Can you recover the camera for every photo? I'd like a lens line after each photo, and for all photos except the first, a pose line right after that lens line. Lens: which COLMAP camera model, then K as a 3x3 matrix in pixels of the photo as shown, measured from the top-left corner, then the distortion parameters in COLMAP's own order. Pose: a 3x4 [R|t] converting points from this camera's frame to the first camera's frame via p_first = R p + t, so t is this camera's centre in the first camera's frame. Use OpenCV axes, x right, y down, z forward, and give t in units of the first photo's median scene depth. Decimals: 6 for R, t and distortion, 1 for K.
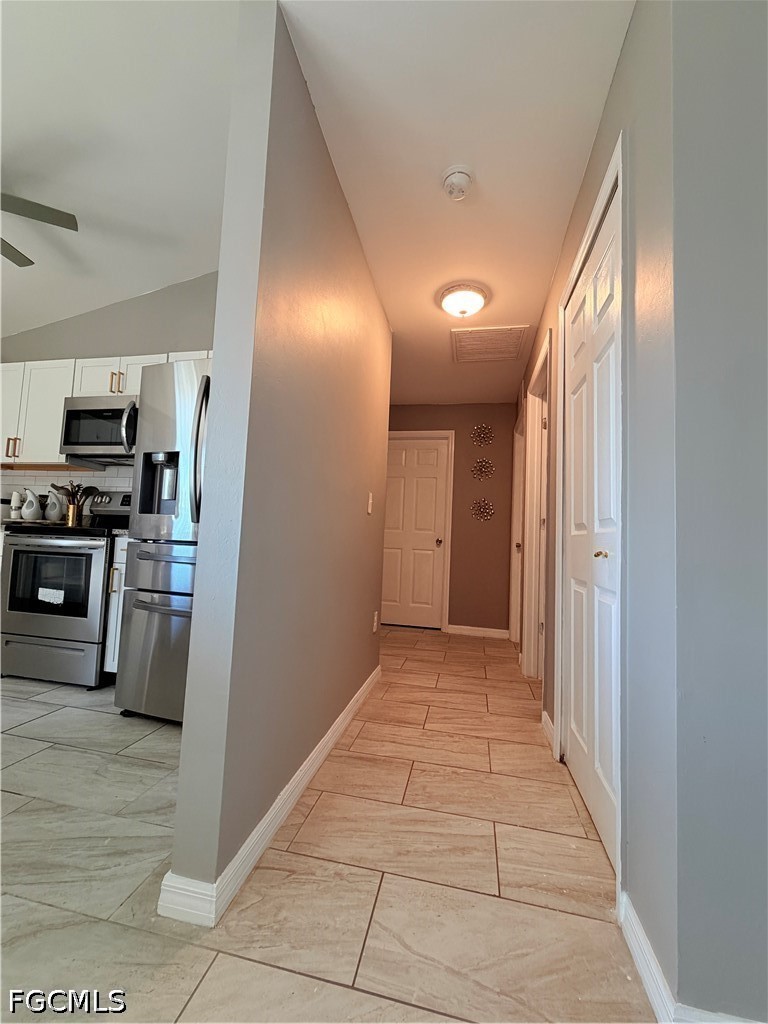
lens RADIAL K [[410.4, 0, 385.3], [0, 410.4, 513.3], [0, 0, 1]] dist [-0.000245, 0.000392]
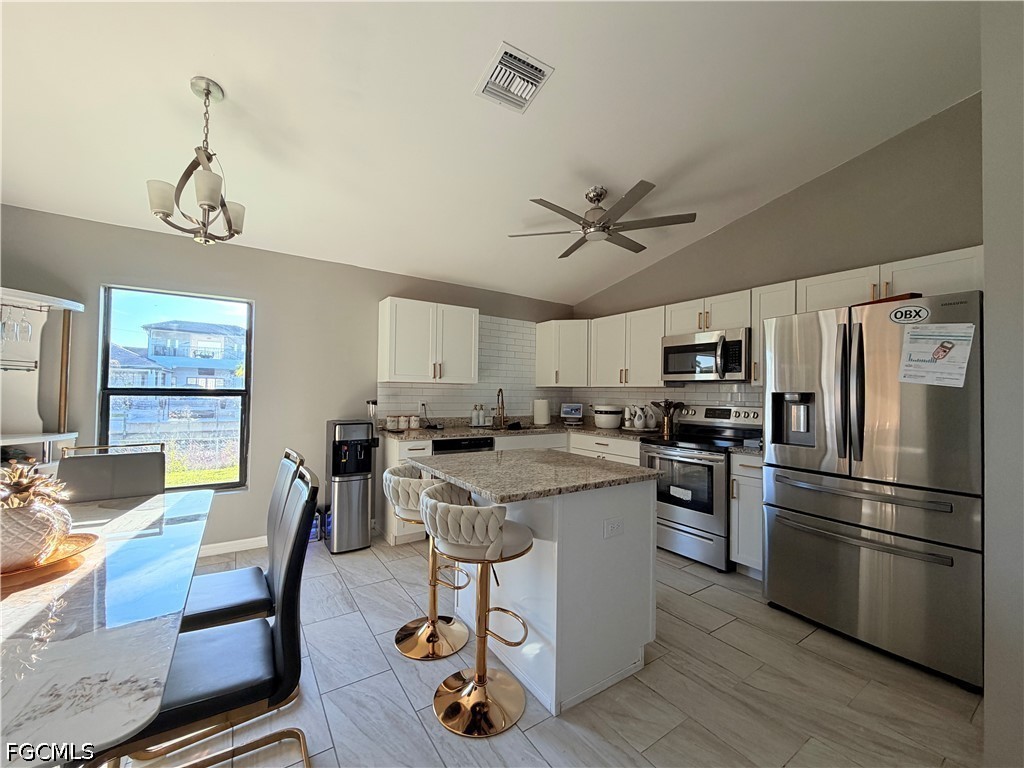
lens RADIAL K [[410.4, 0, 509.2], [0, 410.4, 384.3], [0, 0, 1]] dist [-0.000245, 0.000392]
pose [[0.716486, -0.045833, -0.696094, -0.260785], [0.058853, 0.998253, -0.005151, -0.181092], [0.695114, -0.037277, 0.717932, -0.344444]]
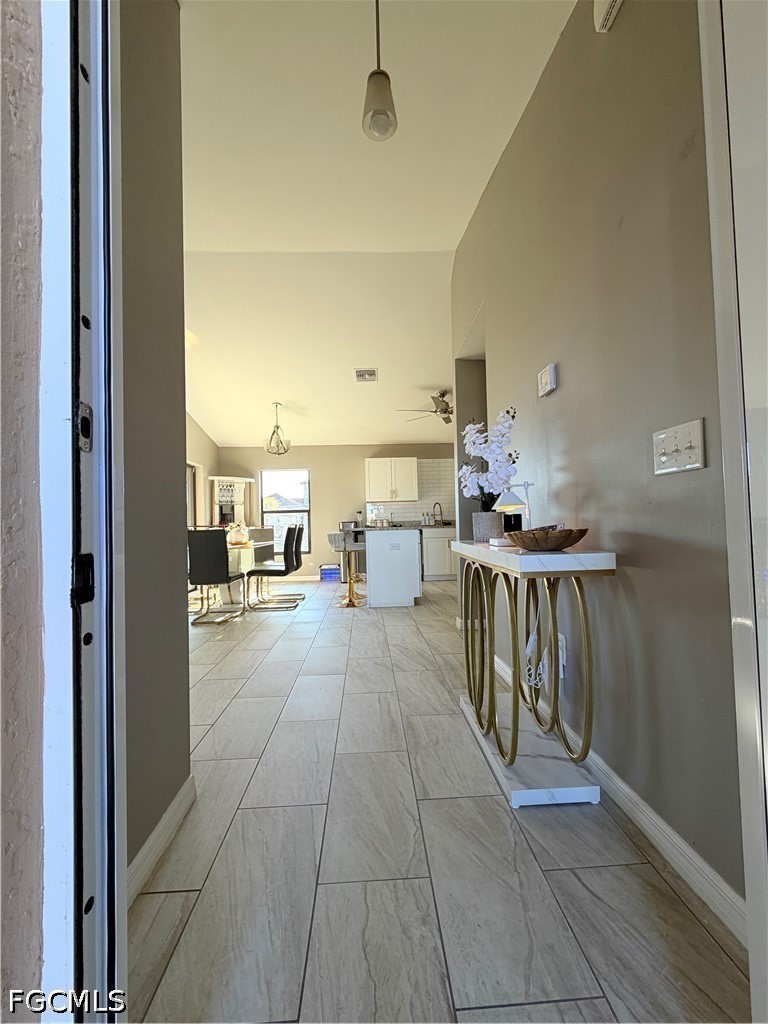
lens RADIAL K [[410.4, 0, 381.9], [0, 410.4, 511.9], [0, 0, 1]] dist [-0.000245, 0.000392]
pose [[0.247341, -0.084699, -0.965219, 1.219927], [0.099244, 0.993147, -0.061718, 0.037547], [0.963832, -0.080527, 0.254052, -0.222765]]
